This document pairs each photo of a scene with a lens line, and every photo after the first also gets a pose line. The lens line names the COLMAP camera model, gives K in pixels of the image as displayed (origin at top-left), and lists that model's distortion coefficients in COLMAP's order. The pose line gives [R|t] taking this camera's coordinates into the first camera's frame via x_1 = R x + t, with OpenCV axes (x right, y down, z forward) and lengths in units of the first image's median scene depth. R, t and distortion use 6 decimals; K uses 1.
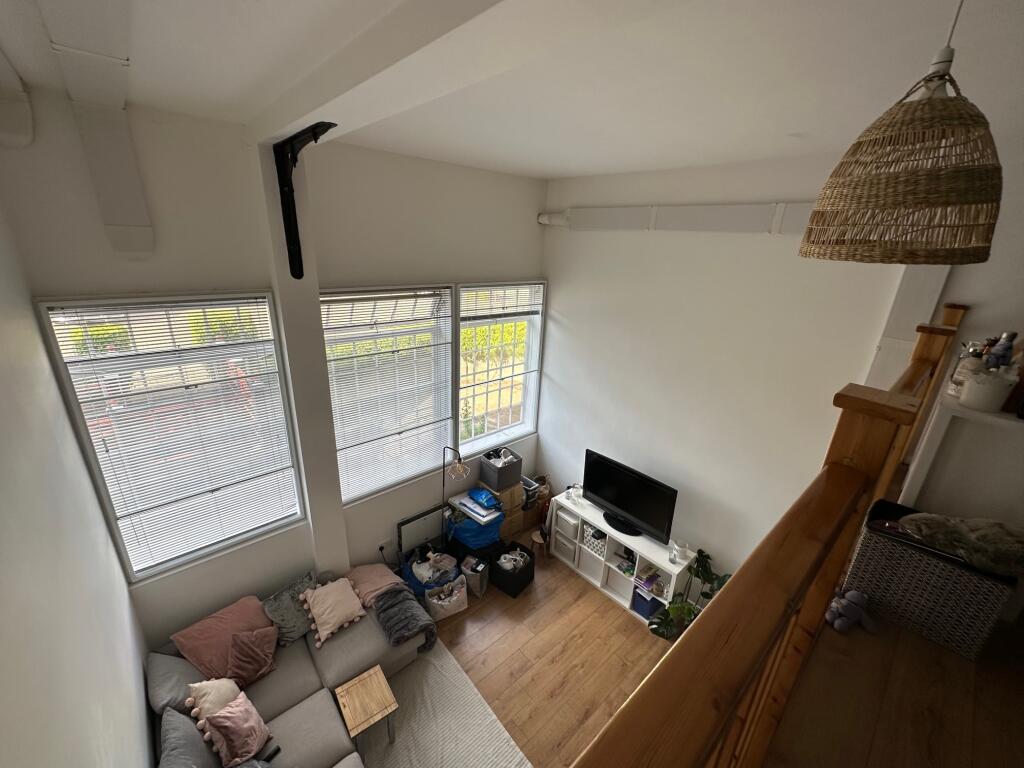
lens RADIAL K [[410.8, 0, 512.0], [0, 410.8, 384.0], [0, 0, 1]] dist [0.000299, 0.000079]
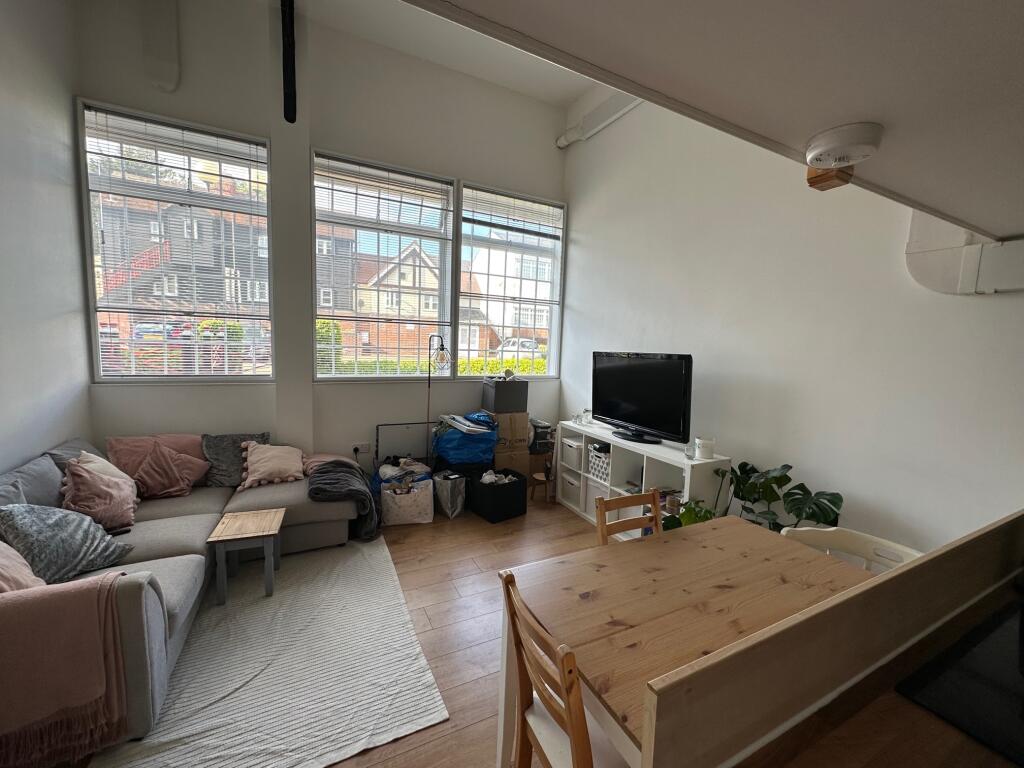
lens RADIAL K [[410.8, 0, 512.0], [0, 410.8, 384.0], [0, 0, 1]] dist [0.000299, 0.000079]
pose [[0.964947, 0.014823, -0.262027, 0.241413], [-0.080073, 0.967428, -0.240148, 0.437653], [0.249932, 0.252711, 0.934704, 0.198679]]
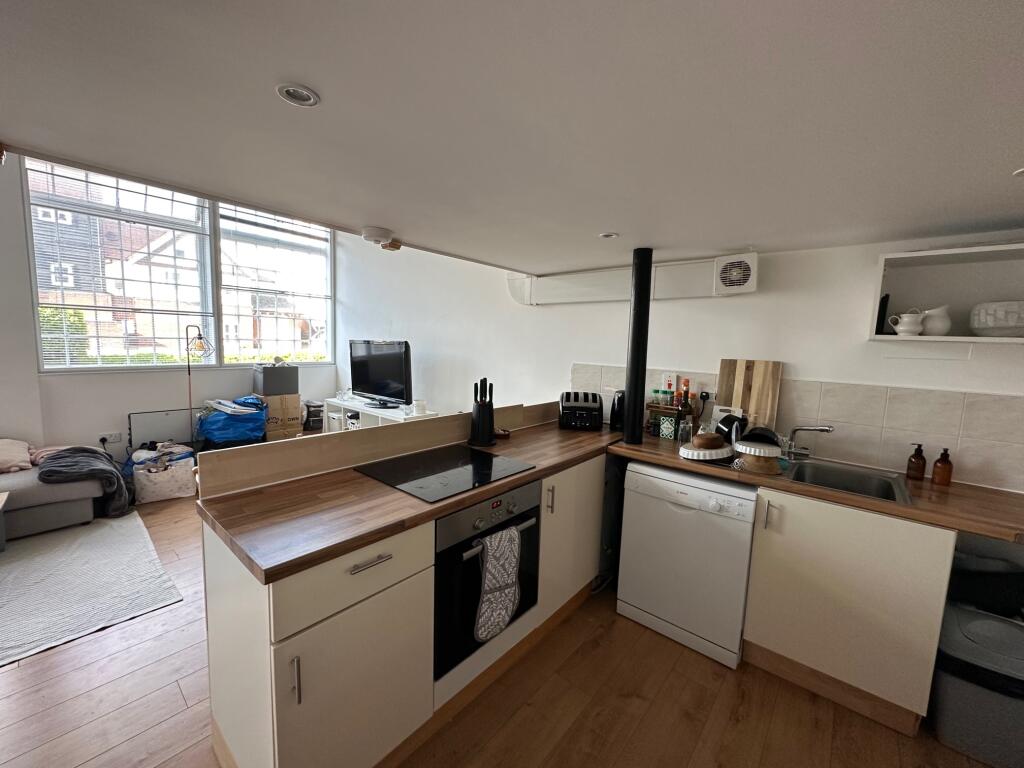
lens RADIAL K [[410.8, 0, 512.0], [0, 410.8, 384.0], [0, 0, 1]] dist [0.000299, 0.000079]
pose [[0.991259, -0.027191, 0.129097, 0.446253], [0.055877, 0.972958, -0.224123, 0.518898], [-0.119512, 0.229377, 0.965973, -0.006539]]
